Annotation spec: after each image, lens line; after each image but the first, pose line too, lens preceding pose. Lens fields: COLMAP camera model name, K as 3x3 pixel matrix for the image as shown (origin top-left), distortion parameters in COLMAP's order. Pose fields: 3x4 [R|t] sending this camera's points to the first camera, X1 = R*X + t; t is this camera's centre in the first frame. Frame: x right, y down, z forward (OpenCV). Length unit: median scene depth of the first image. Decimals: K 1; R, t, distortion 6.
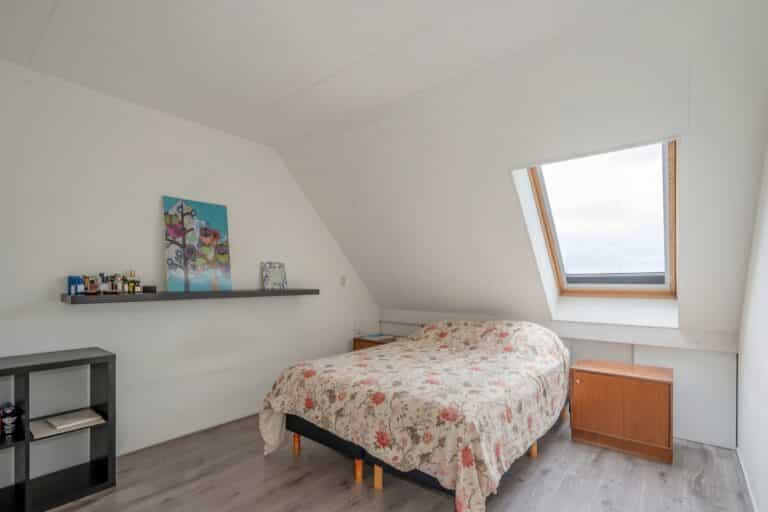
lens RADIAL K [[376.0, 0, 381.3], [0, 376.0, 289.3], [0, 0, 1]] dist [-0.001575, -0.000073]
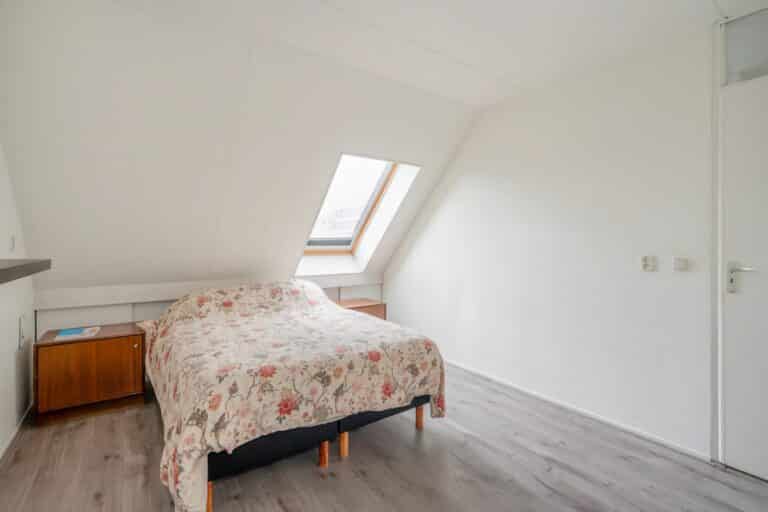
lens RADIAL K [[355.1, 0, 385.1], [0, 355.1, 252.8], [0, 0, 1]] dist [0.000396, 0.000082]
pose [[0.240141, -0.021297, 0.970504, -0.889433], [0.012288, 0.999746, 0.018898, -0.014280], [-0.970660, 0.007387, 0.240342, 0.685104]]
